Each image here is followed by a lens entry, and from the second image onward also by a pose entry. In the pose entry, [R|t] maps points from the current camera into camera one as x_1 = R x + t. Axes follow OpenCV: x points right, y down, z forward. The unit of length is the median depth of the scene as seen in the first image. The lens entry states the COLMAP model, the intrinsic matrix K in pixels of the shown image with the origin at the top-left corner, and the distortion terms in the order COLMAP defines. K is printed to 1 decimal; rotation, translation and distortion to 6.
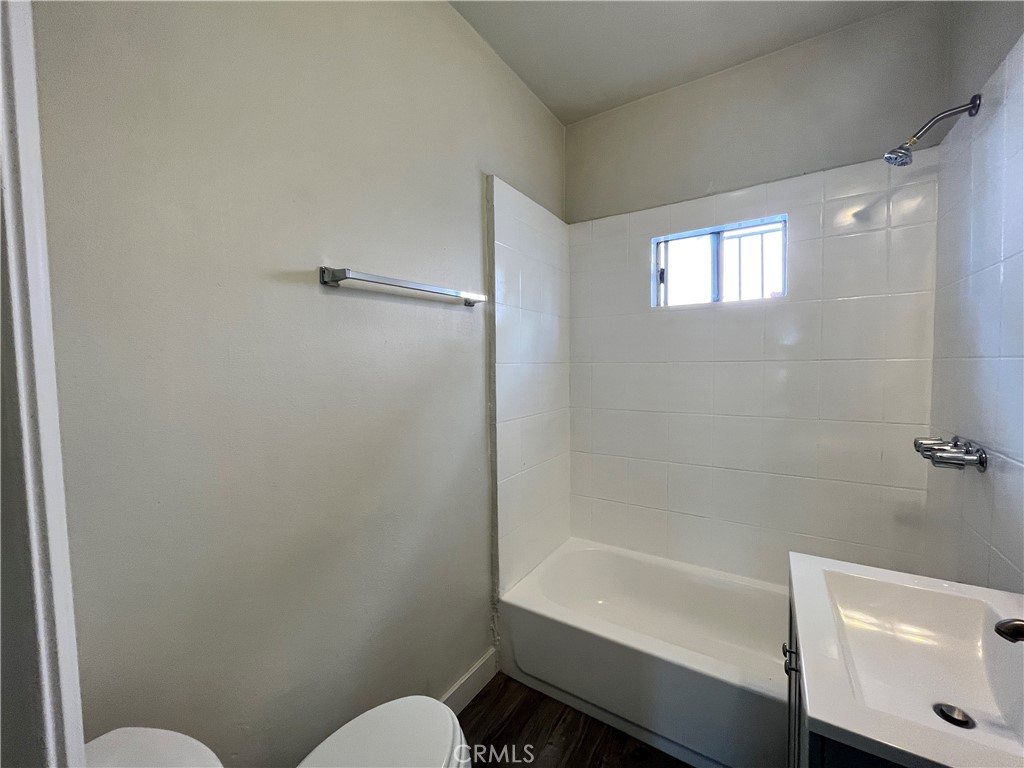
lens RADIAL K [[412.1, 0, 510.0], [0, 412.1, 382.8], [0, 0, 1]] dist [-0.001033, -0.000305]
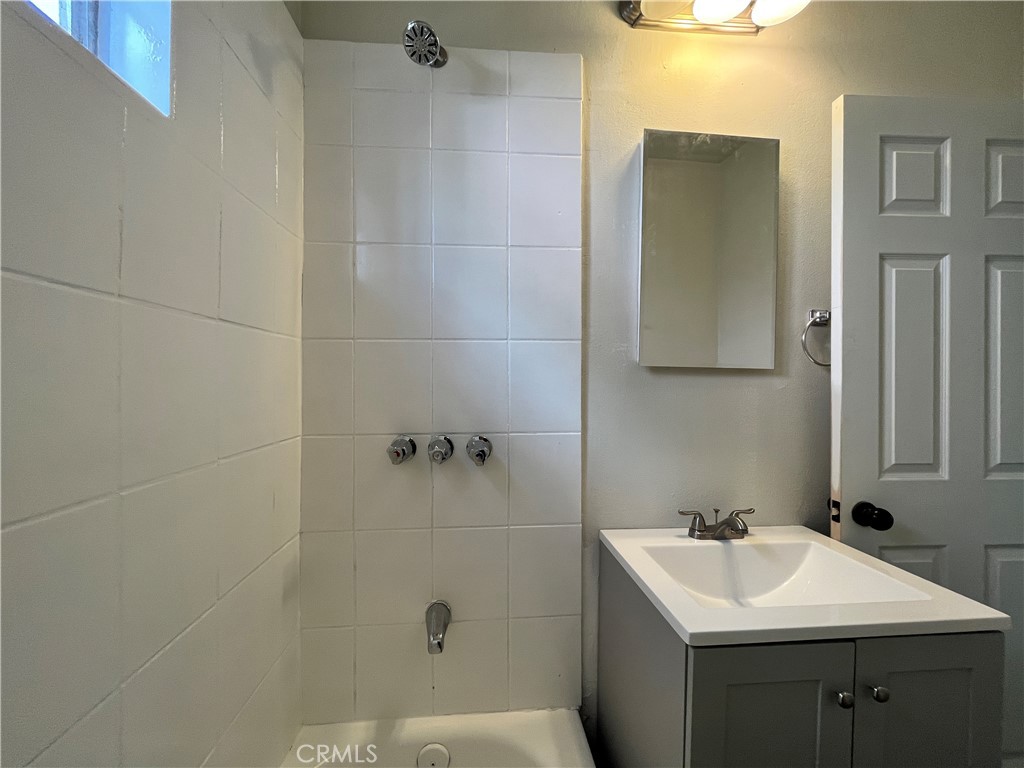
lens RADIAL K [[412.1, 0, 510.0], [0, 412.1, 382.8], [0, 0, 1]] dist [-0.001033, -0.000305]
pose [[-0.608601, 0.012474, 0.793378, 0.232751], [0.044576, 0.998835, 0.018490, 0.016551], [-0.792223, 0.046618, -0.608448, 1.007534]]
